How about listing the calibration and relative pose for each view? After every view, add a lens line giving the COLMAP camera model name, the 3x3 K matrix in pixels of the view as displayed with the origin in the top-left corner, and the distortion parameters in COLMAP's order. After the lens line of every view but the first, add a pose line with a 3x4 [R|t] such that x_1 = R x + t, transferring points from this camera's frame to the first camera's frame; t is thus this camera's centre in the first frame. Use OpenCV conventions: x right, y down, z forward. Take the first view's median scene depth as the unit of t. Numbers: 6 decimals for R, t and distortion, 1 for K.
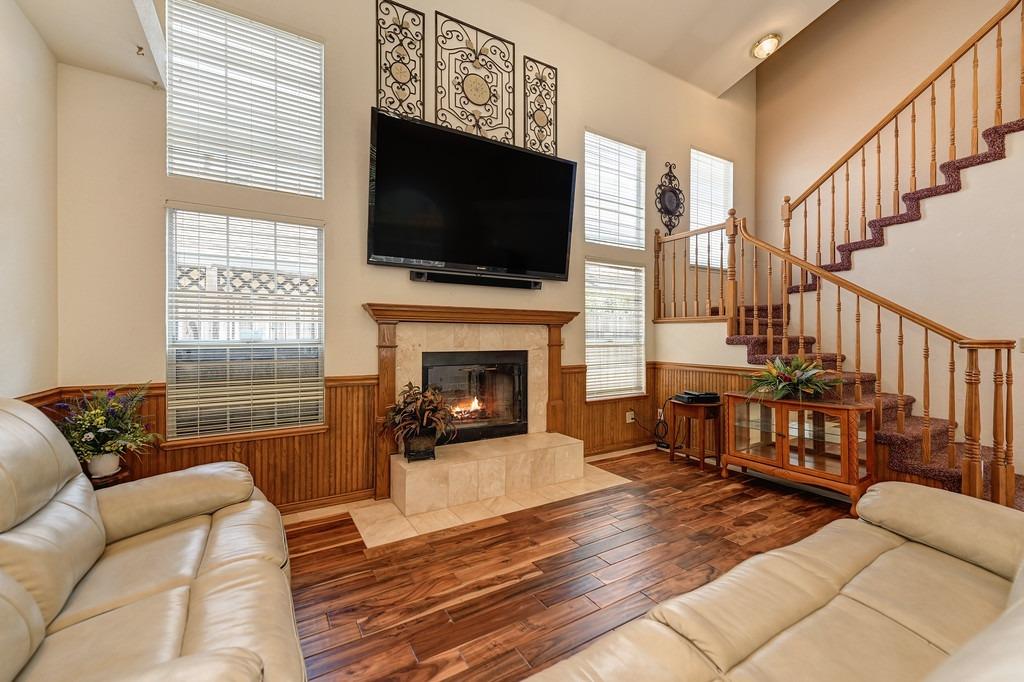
lens RADIAL K [[418.2, 0, 513.7], [0, 418.2, 337.9], [0, 0, 1]] dist [0.002000, 0.000084]
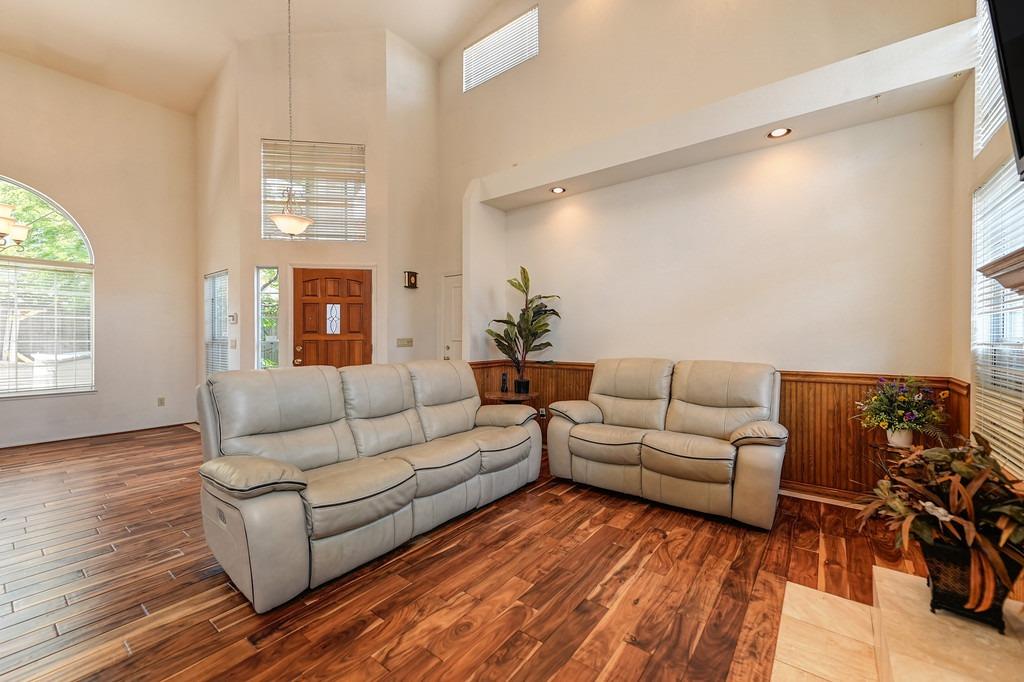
lens RADIAL K [[412.6, 0, 512.0], [0, 412.6, 341.0], [0, 0, 1]] dist [0.000472, -0.000023]
pose [[-0.929692, 0.008214, -0.368245, 0.289757], [0.007779, 0.999966, 0.002667, 0.002907], [0.368255, -0.000385, -0.929725, 0.942481]]
